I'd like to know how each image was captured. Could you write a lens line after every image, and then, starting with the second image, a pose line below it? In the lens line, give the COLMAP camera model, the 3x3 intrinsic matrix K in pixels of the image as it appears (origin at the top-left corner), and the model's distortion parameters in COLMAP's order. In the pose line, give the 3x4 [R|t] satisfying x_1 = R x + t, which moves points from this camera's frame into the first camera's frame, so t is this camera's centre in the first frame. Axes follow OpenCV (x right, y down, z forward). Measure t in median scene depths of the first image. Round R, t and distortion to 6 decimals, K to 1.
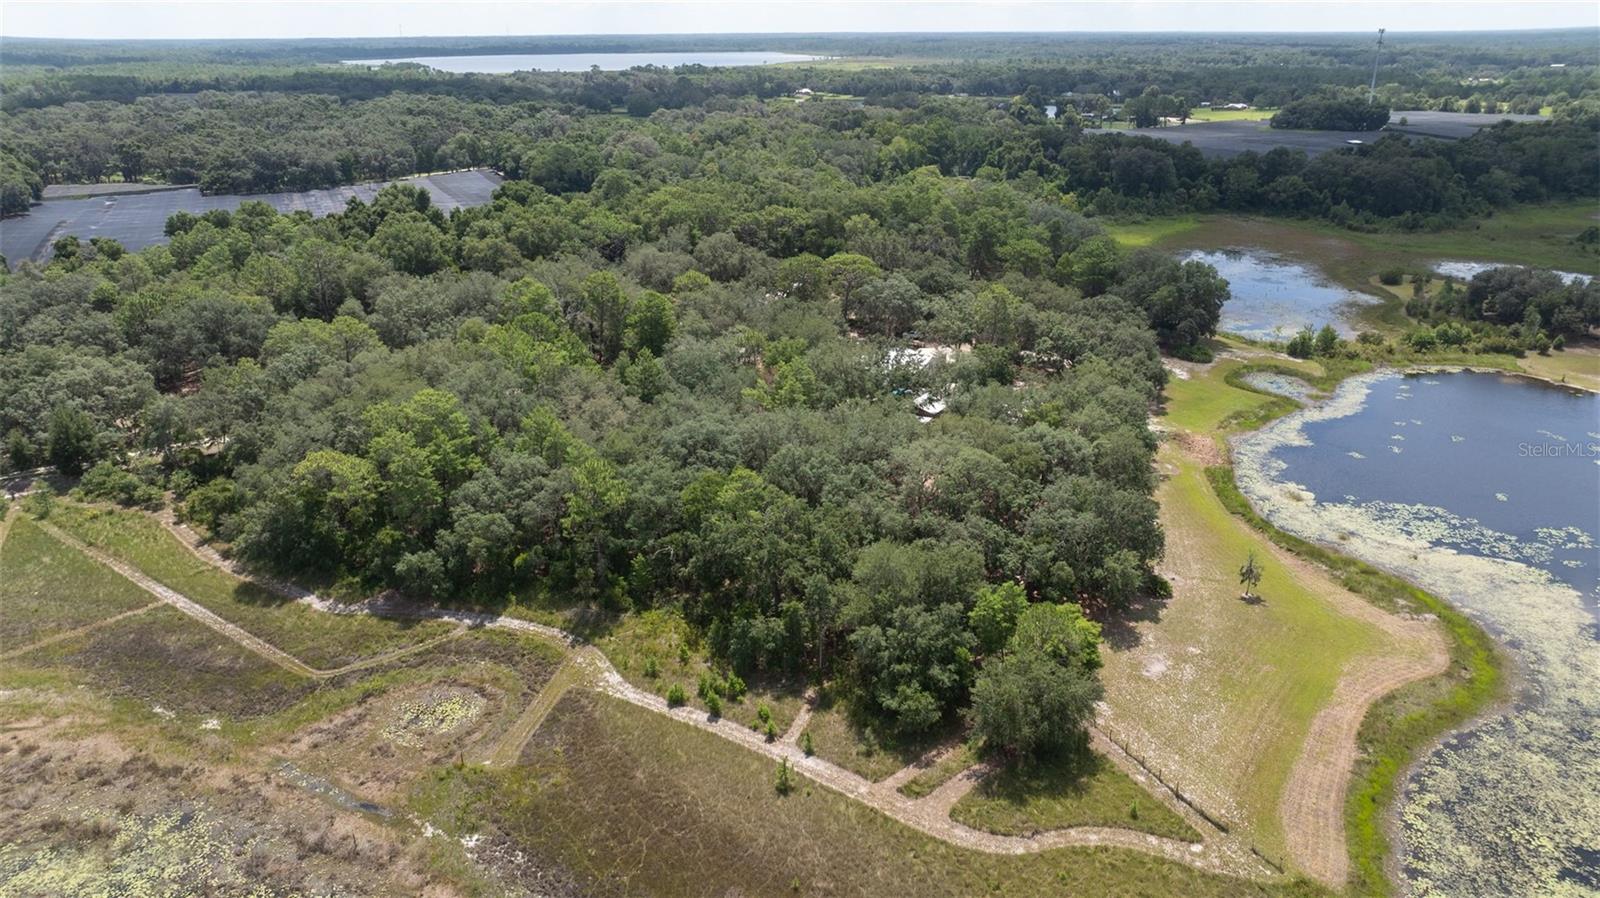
lens RADIAL K [[1119.9, 0, 800.0], [0, 1119.9, 449.0], [0, 0, 1]] dist [0.012096, -0.080507]
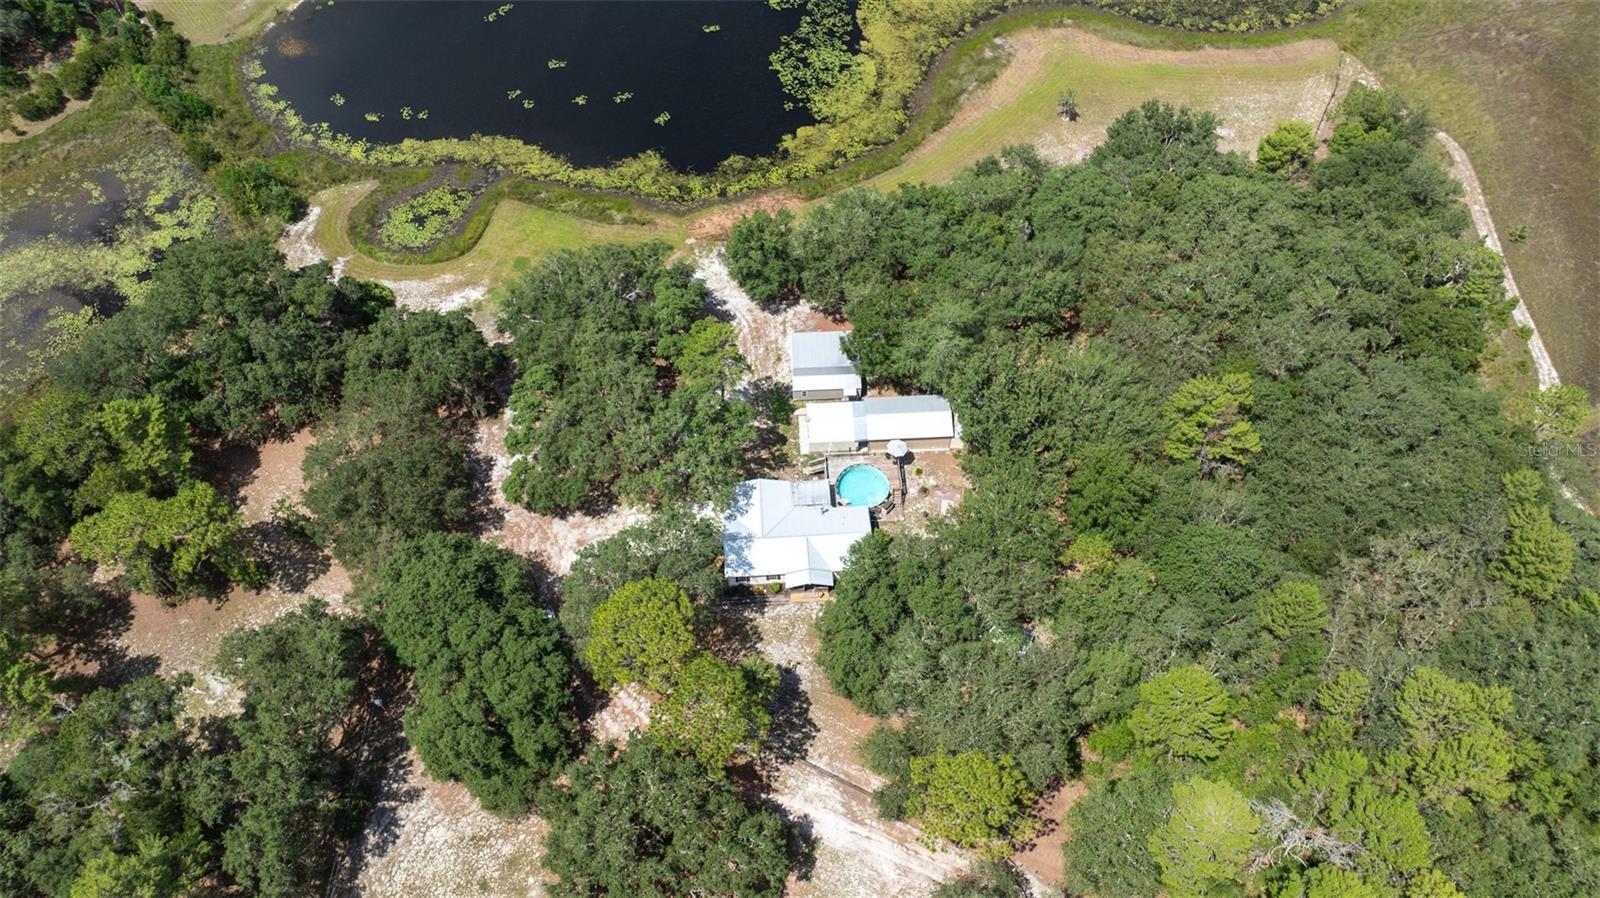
lens RADIAL K [[1119.9, 0, 800.0], [0, 1119.9, 449.0], [0, 0, 1]] dist [0.012096, -0.080507]
pose [[-0.574928, -0.688603, 0.441909, -0.196886], [0.295351, 0.329020, 0.896947, -0.779543], [-0.763037, 0.646199, 0.014216, 1.167567]]
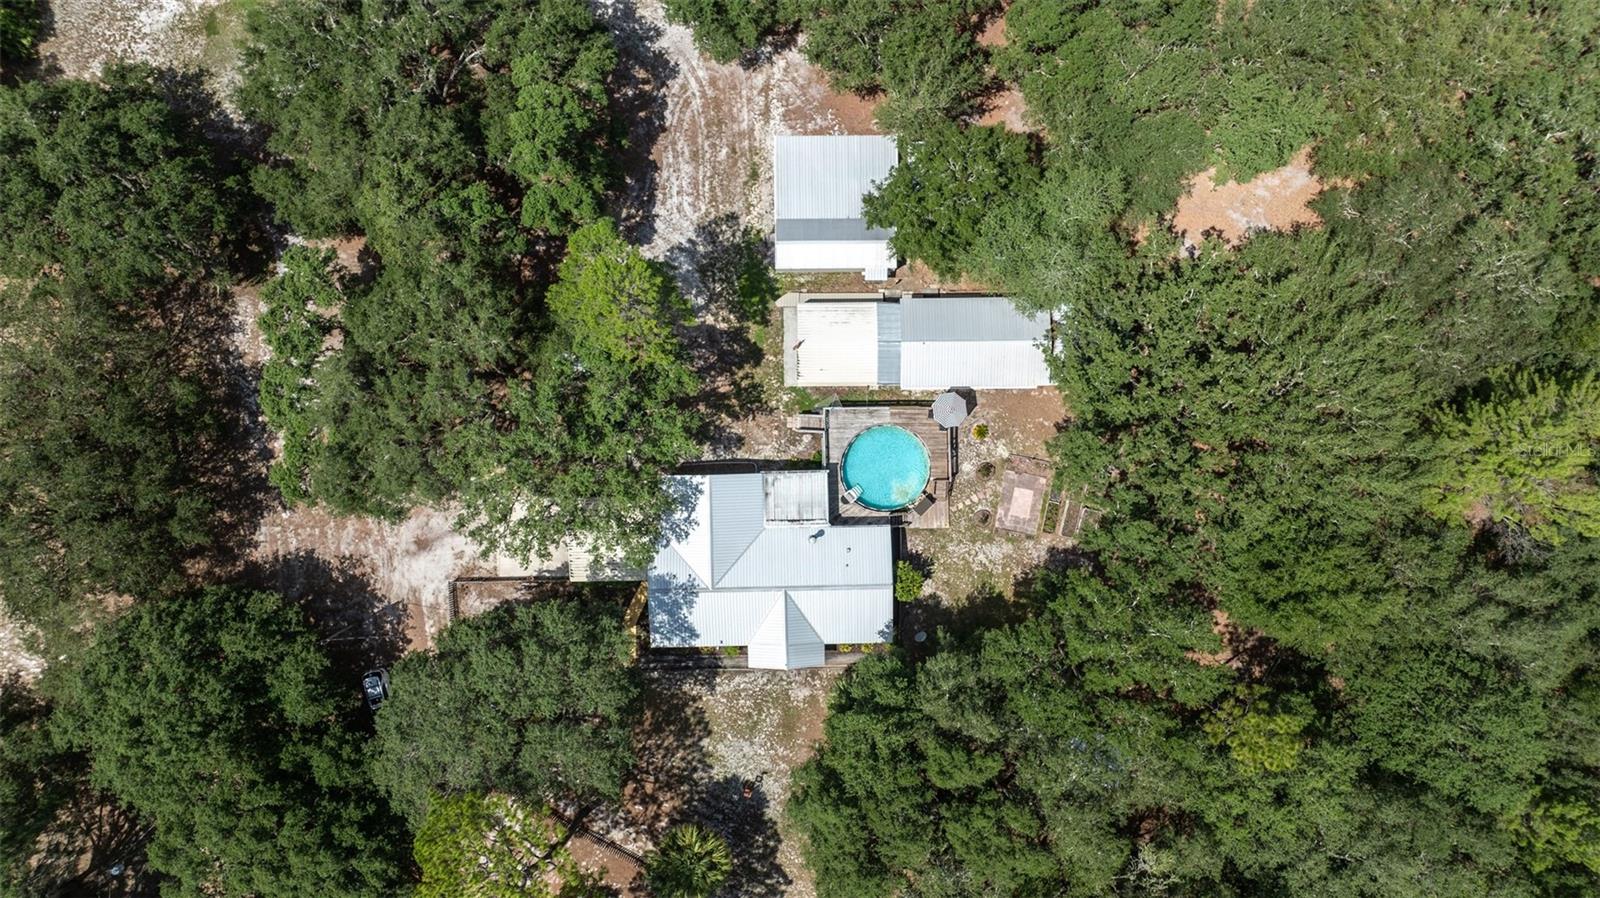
lens RADIAL K [[1119.9, 0, 800.0], [0, 1119.9, 449.0], [0, 0, 1]] dist [0.012096, -0.080507]
pose [[-0.541512, -0.840692, -0.001663, 0.140681], [0.304740, -0.198134, 0.931599, -0.492336], [-0.783517, 0.503965, 0.363485, 1.012601]]
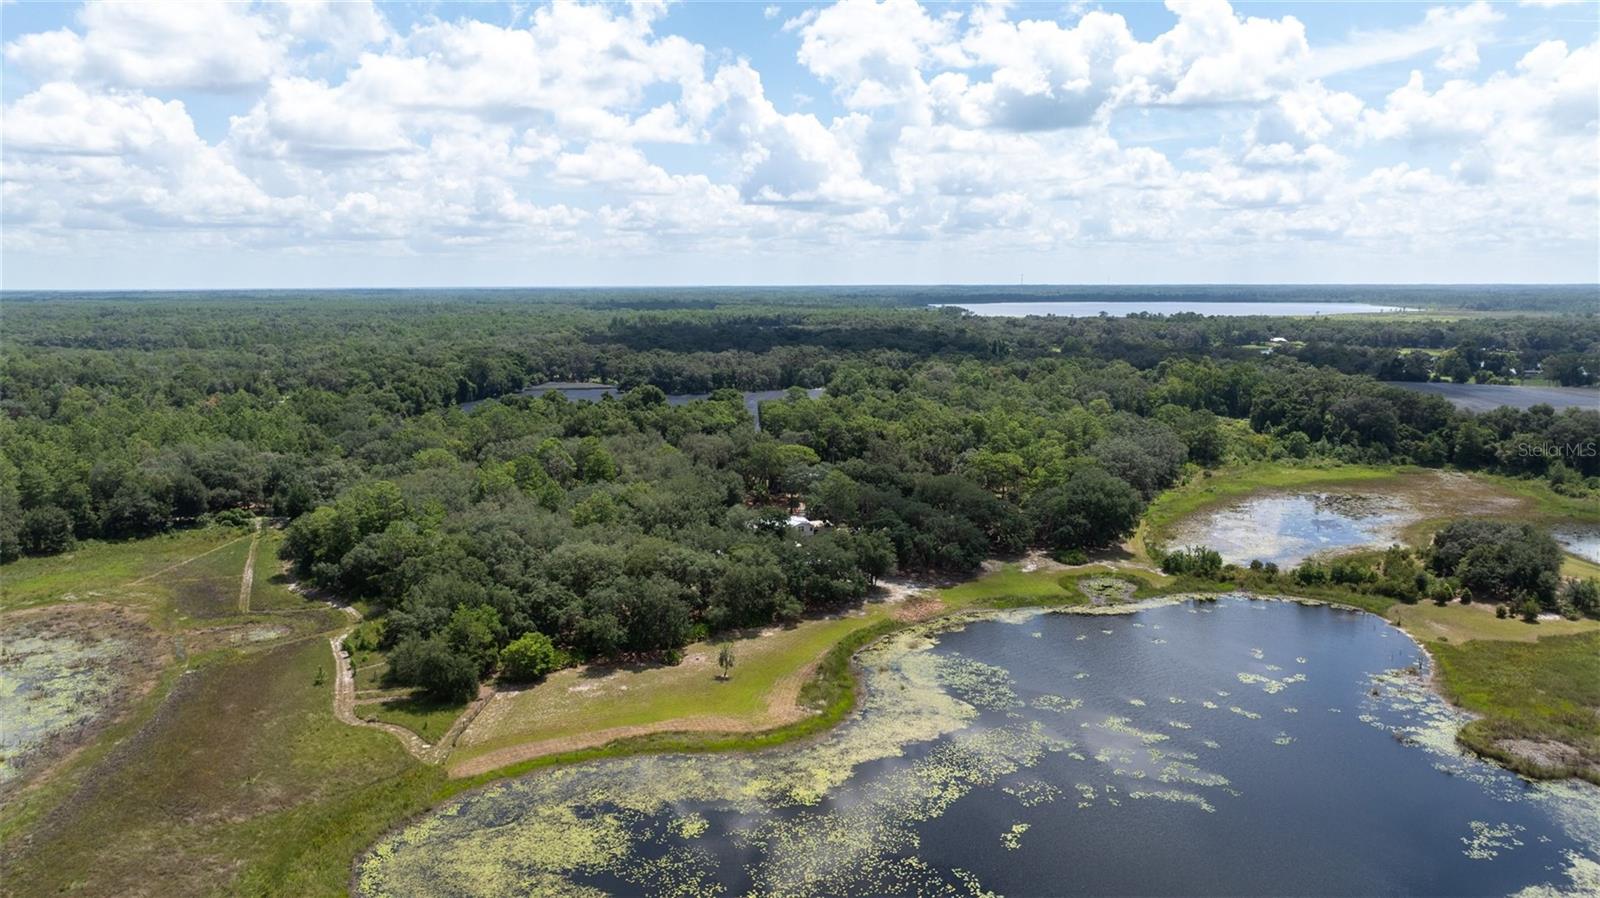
lens RADIAL K [[1119.9, 0, 800.0], [0, 1119.9, 449.0], [0, 0, 1]] dist [0.012096, -0.080507]
pose [[0.861838, 0.077945, -0.501158, 0.919954], [-0.179829, 0.970886, -0.158249, 0.049314], [0.474232, 0.226508, 0.850763, -0.149872]]
